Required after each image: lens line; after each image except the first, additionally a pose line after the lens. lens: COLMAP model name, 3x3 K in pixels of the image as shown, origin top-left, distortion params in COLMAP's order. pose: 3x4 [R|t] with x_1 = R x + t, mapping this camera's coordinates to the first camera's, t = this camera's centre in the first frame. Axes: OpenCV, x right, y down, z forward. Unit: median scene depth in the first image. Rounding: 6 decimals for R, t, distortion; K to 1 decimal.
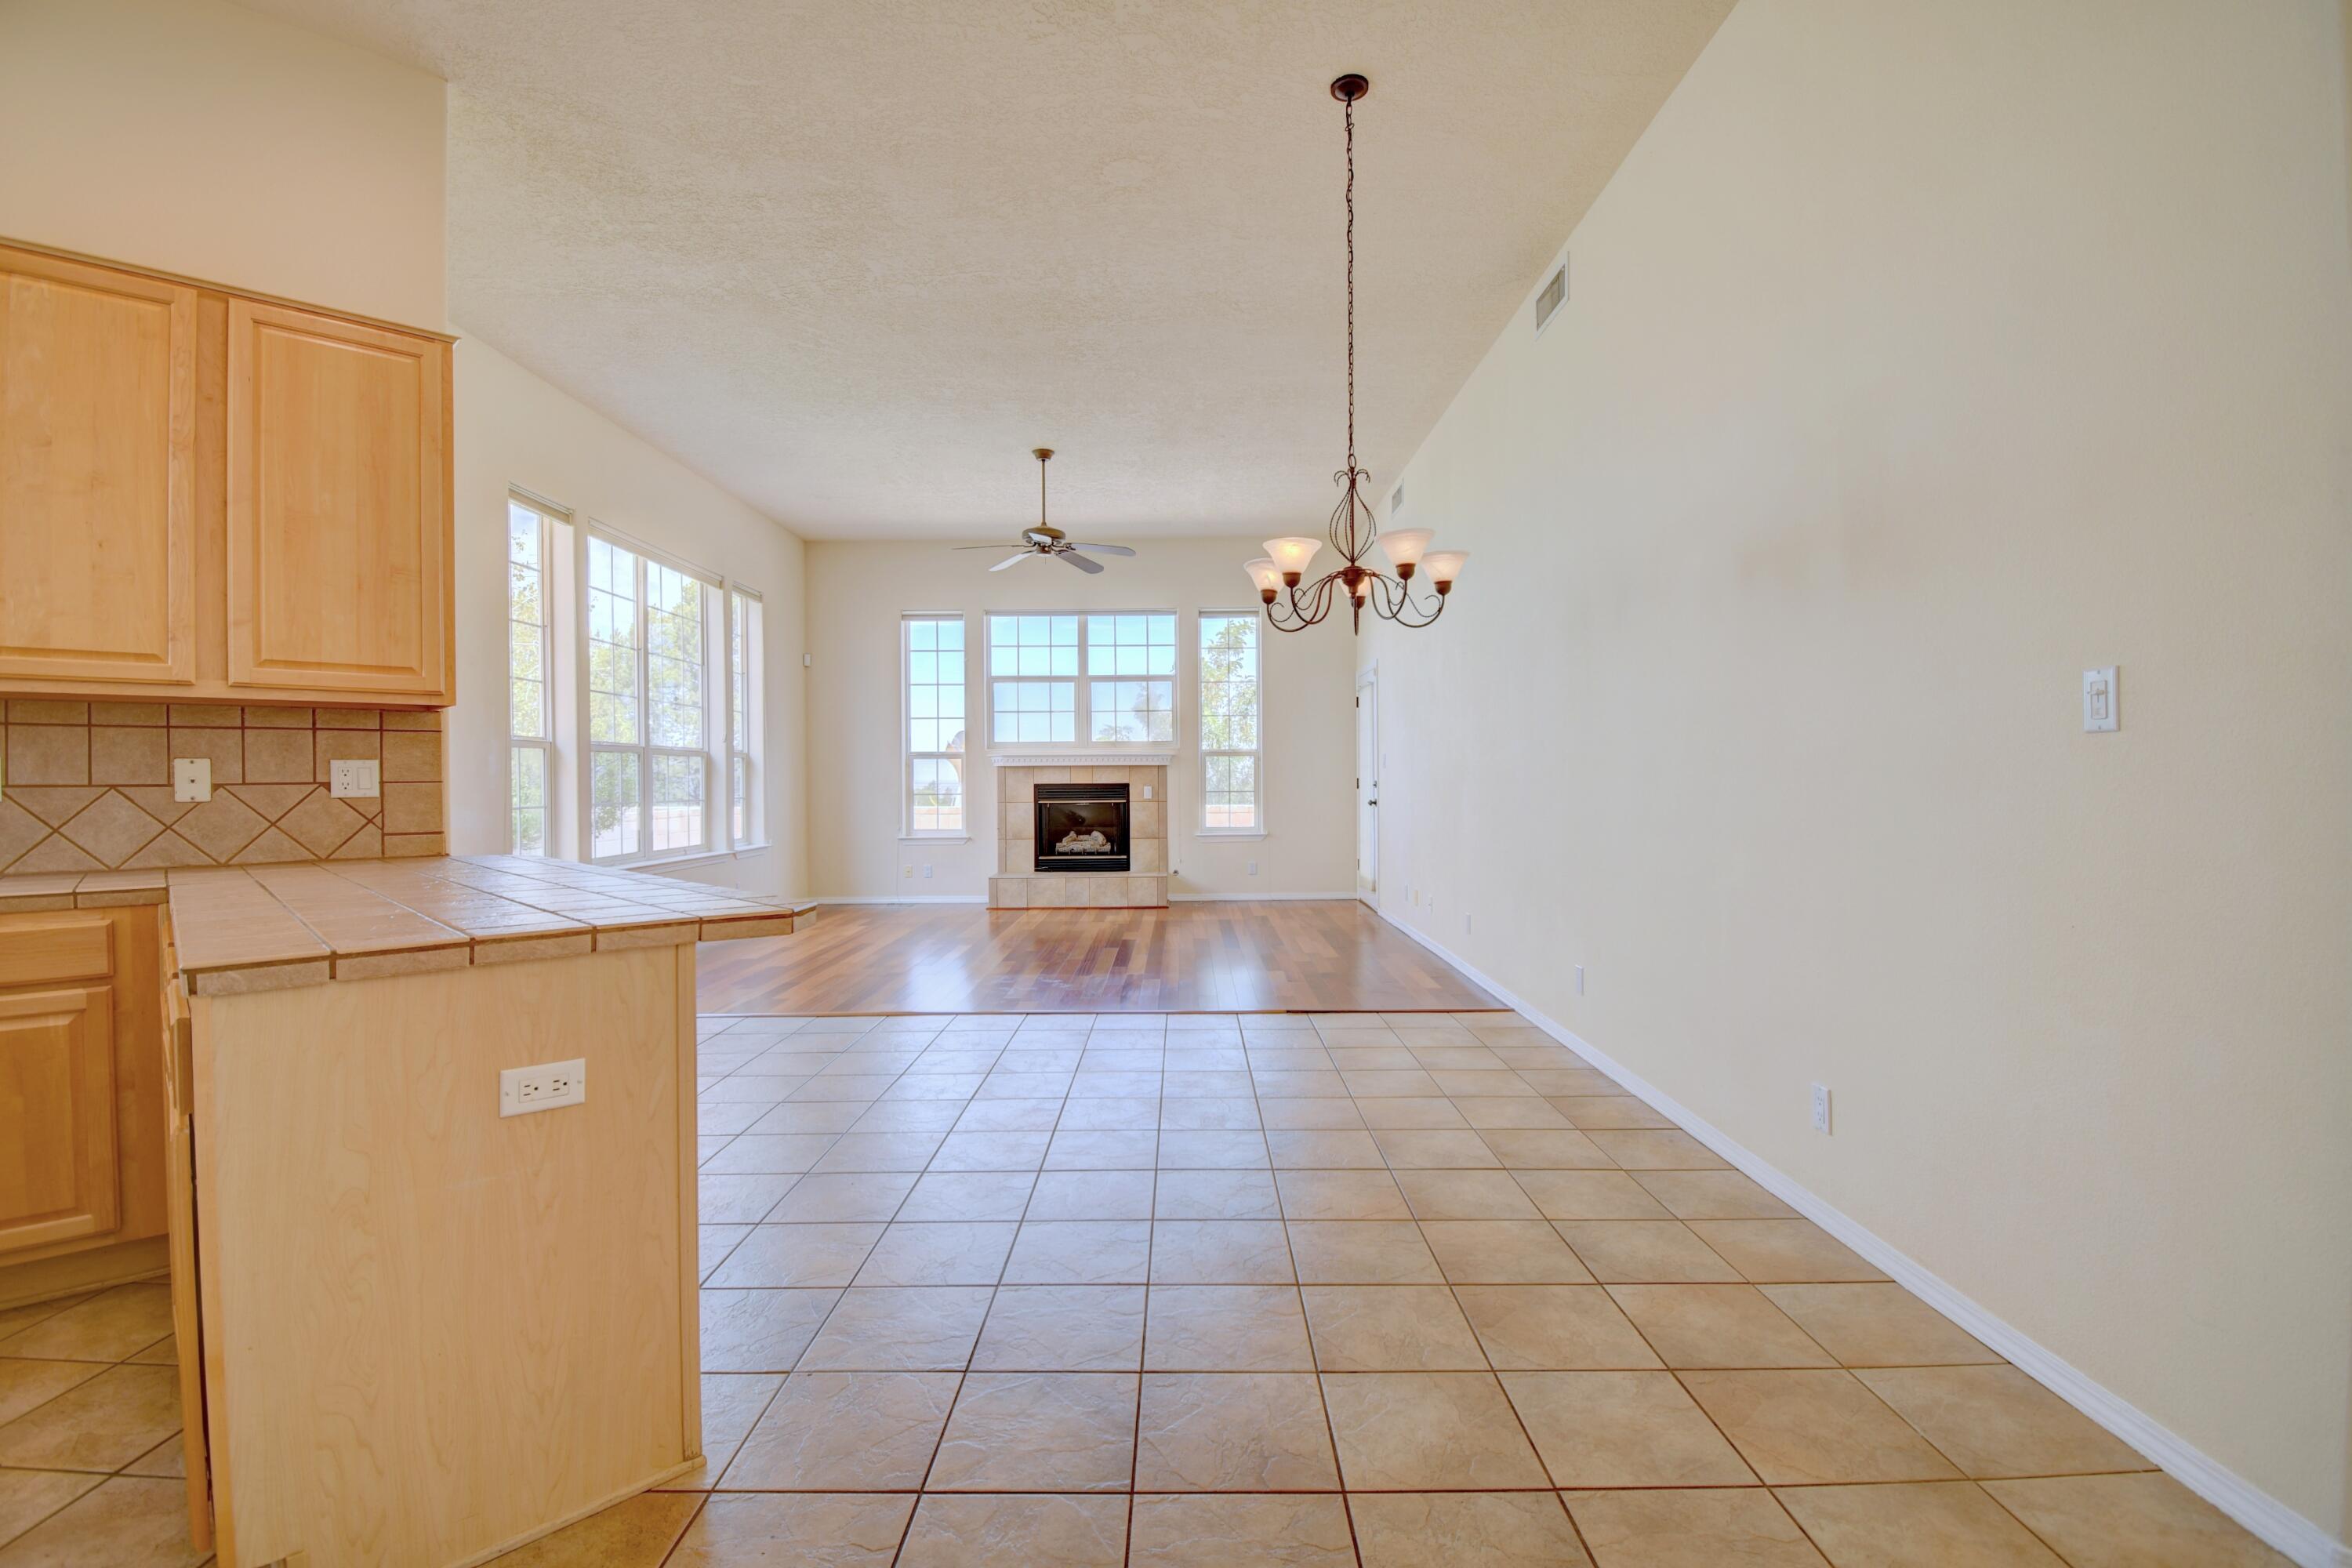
lens RADIAL K [[1054.1, 0, 1174.9], [0, 1054.1, 772.8], [0, 0, 1]] dist [-0.012778, -0.003554]
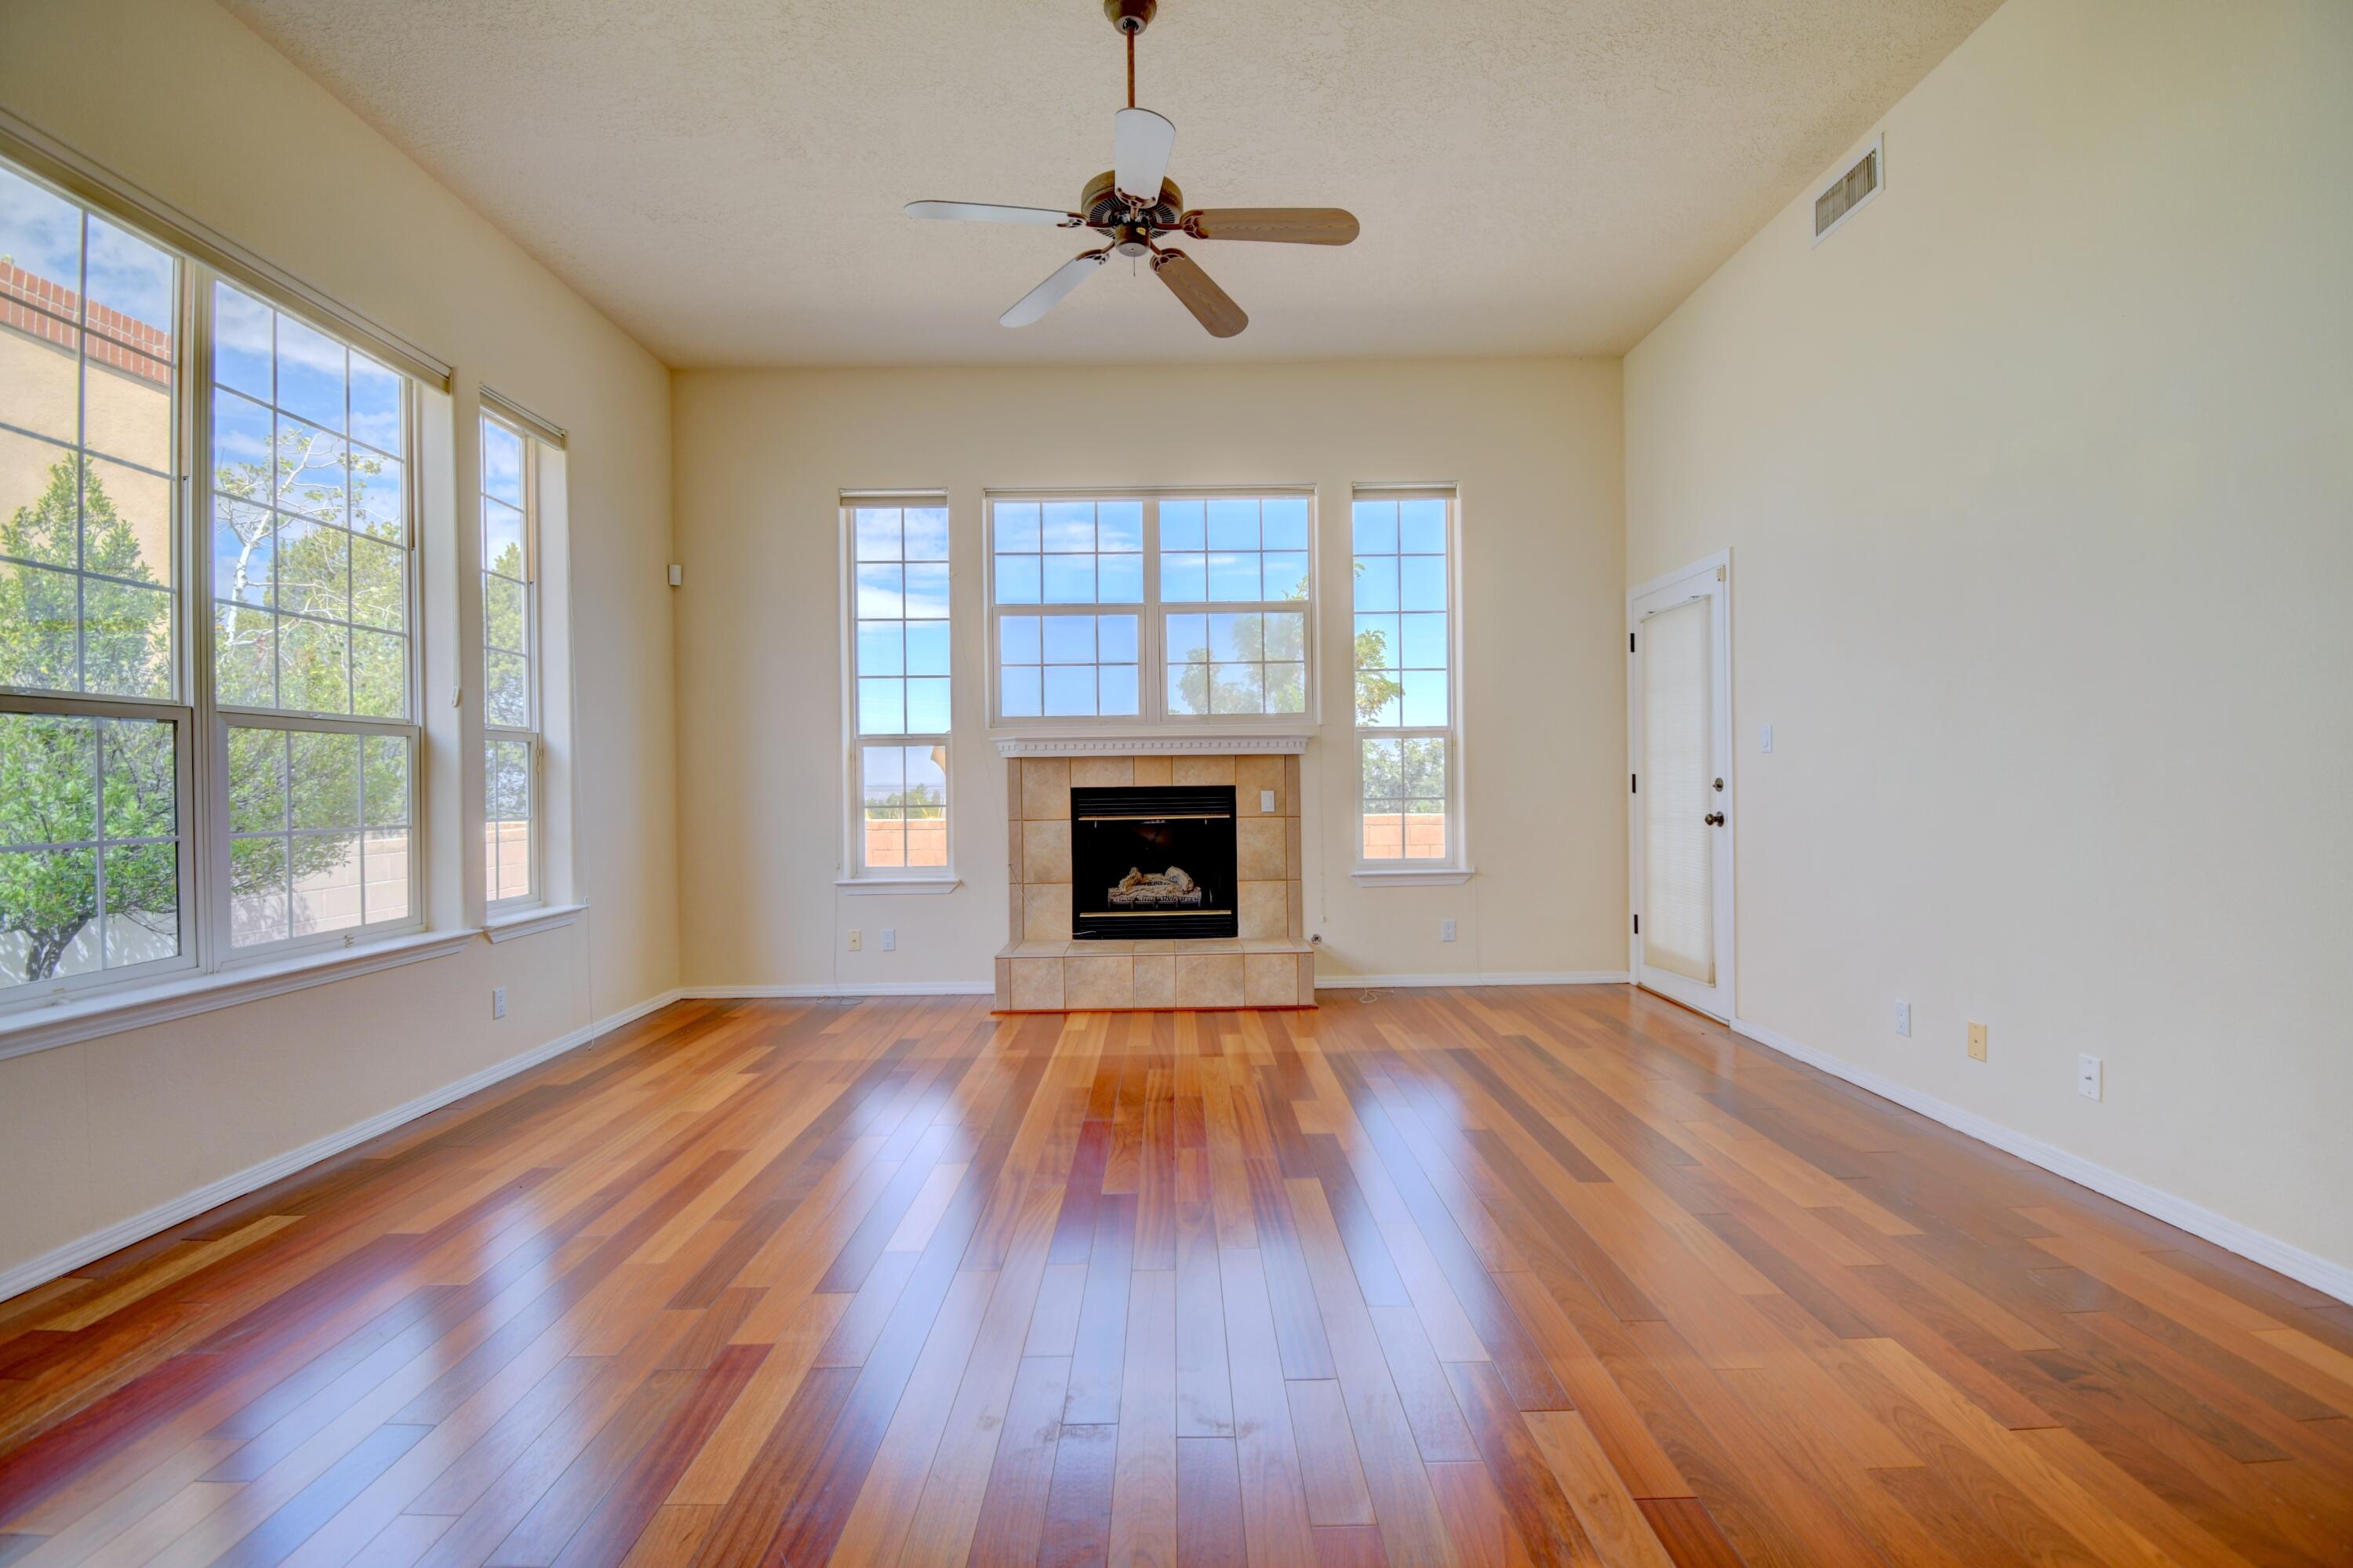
lens RADIAL K [[1054.5, 0, 1175.2], [0, 1054.5, 778.0], [0, 0, 1]] dist [-0.012778, -0.003554]
pose [[0.999924, -0.003254, 0.011920, -0.083055], [0.003118, 0.999930, 0.011397, -0.000967], [-0.011956, -0.011359, 0.999864, 0.419726]]
